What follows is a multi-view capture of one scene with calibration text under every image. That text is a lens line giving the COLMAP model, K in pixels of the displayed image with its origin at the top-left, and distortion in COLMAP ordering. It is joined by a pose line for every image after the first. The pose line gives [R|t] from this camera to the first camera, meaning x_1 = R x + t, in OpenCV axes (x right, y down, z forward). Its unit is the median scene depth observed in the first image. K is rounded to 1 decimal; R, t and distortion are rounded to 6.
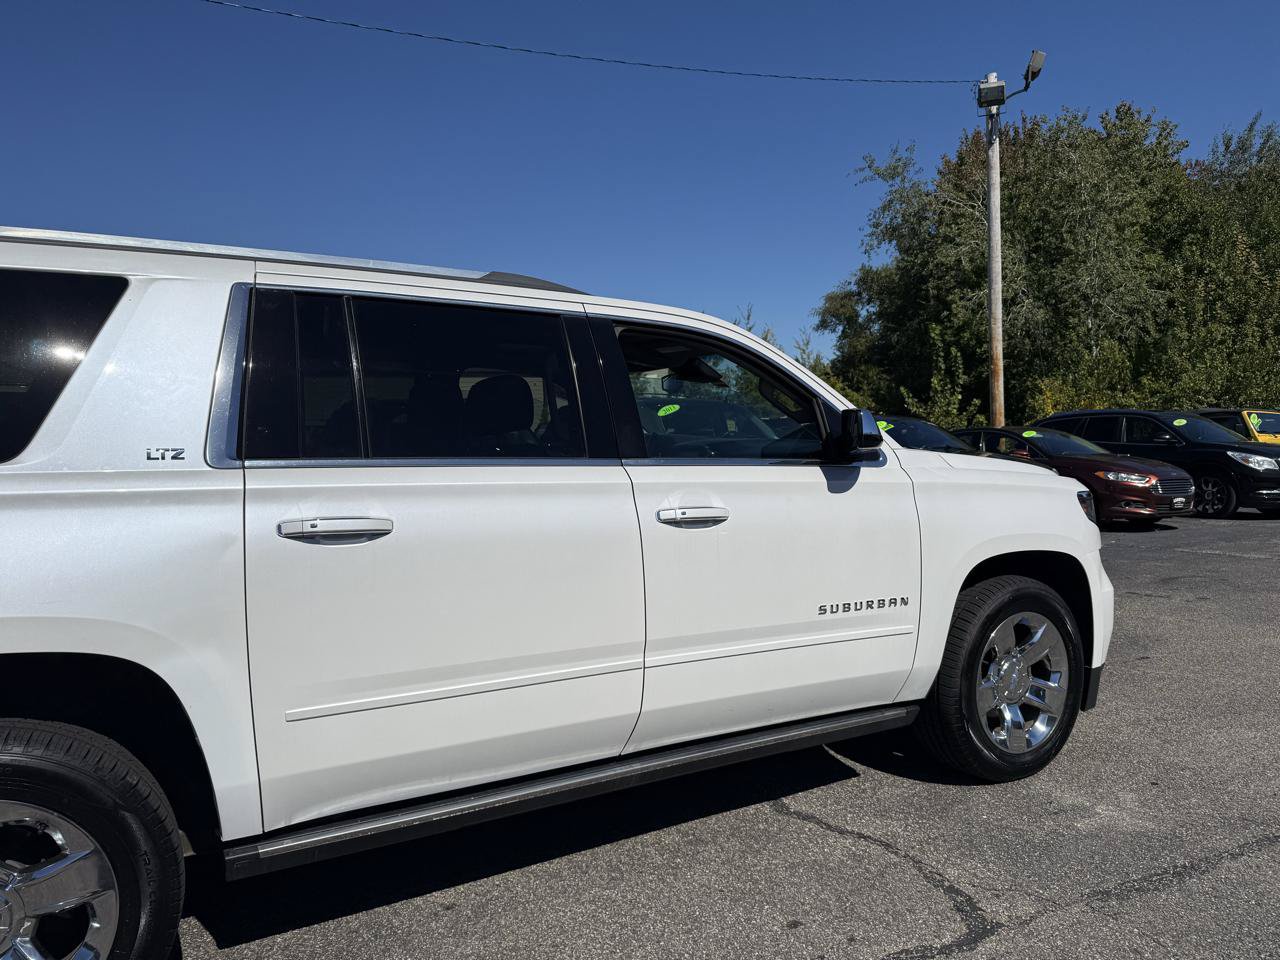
lens RADIAL K [[898.4, 0, 635.0], [0, 898.4, 482.6], [0, 0, 1]] dist [0.050987, -0.062883]
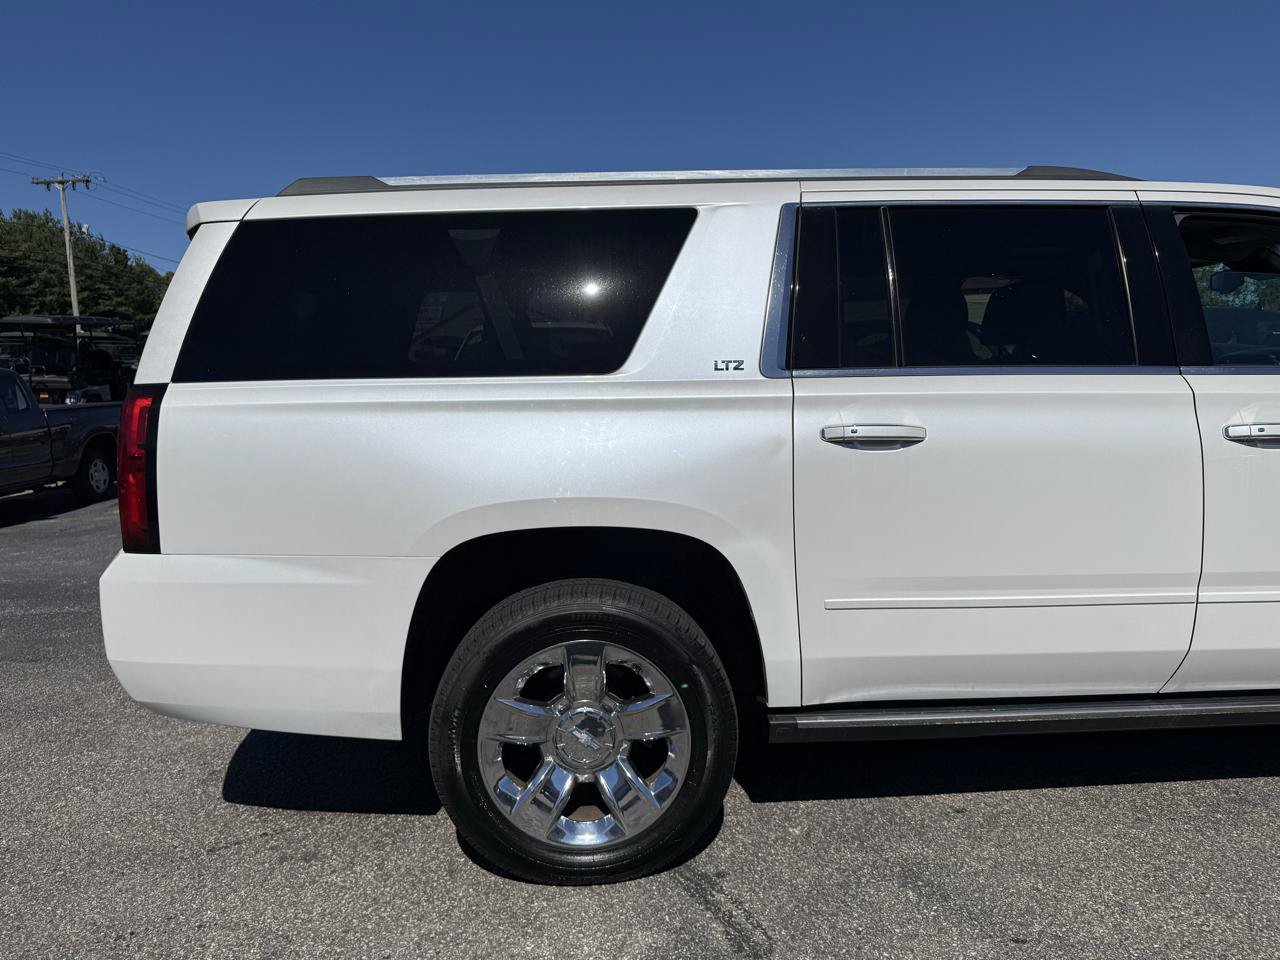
lens RADIAL K [[898.4, 0, 635.0], [0, 898.4, 482.6], [0, 0, 1]] dist [0.050987, -0.062883]
pose [[0.889147, 0.047533, -0.455147, -0.069970], [-0.009221, 0.996250, 0.086030, 0.013339], [0.457530, -0.072297, 0.886250, -0.040326]]
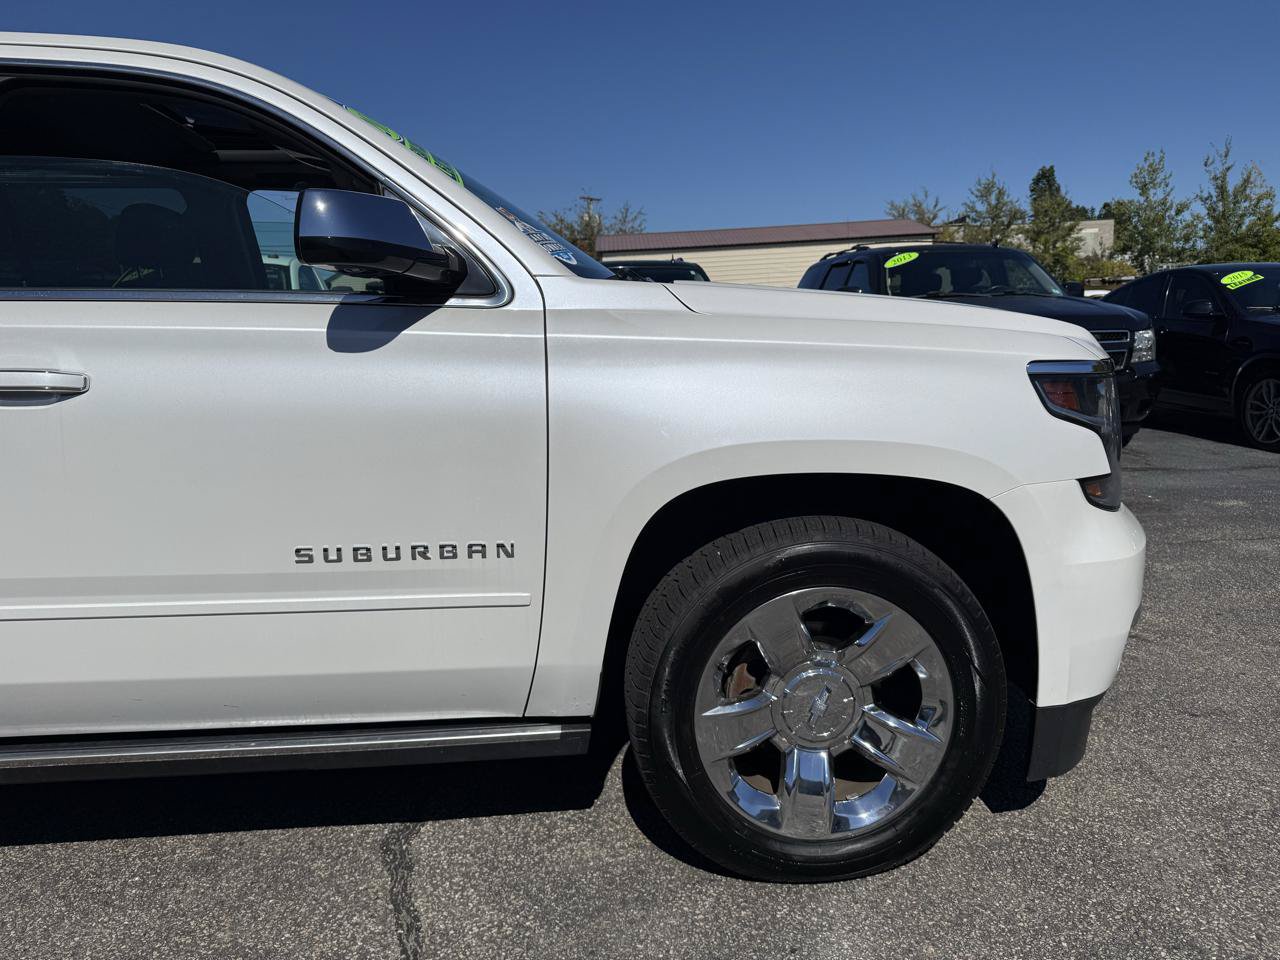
lens RADIAL K [[898.4, 0, 635.0], [0, 898.4, 482.6], [0, 0, 1]] dist [0.050987, -0.062883]
pose [[0.899020, 0.071429, -0.432042, 0.623950], [-0.010386, 0.989807, 0.142034, 0.009152], [0.437784, -0.123204, 0.890599, 0.558239]]
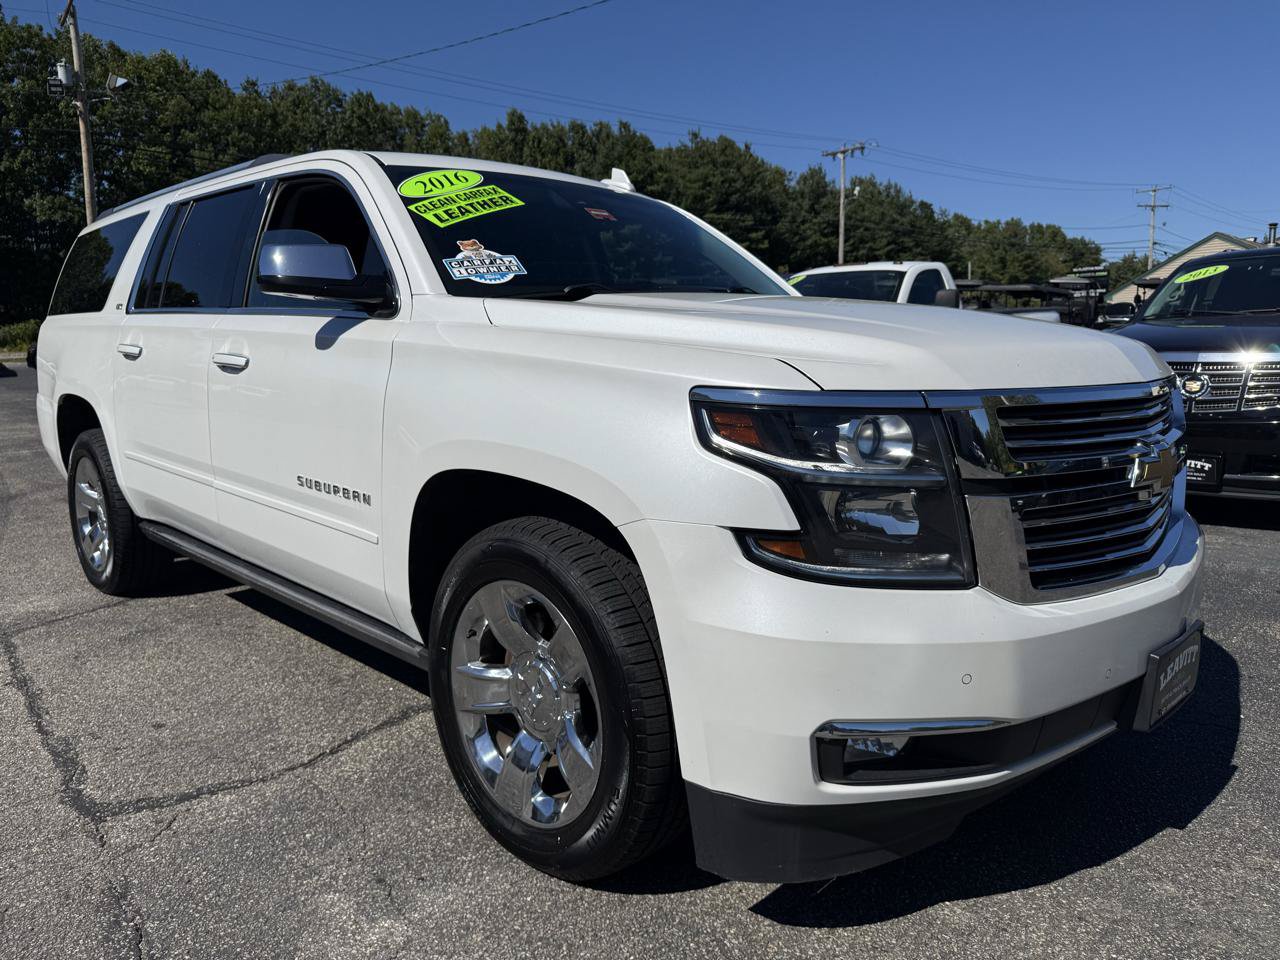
lens RADIAL K [[898.4, 0, 635.0], [0, 898.4, 482.6], [0, 0, 1]] dist [0.050987, -0.062883]
pose [[0.246575, 0.170346, -0.954035, 1.097513], [-0.040256, 0.985381, 0.165539, -0.017263], [0.968287, -0.002412, 0.249828, 1.052702]]
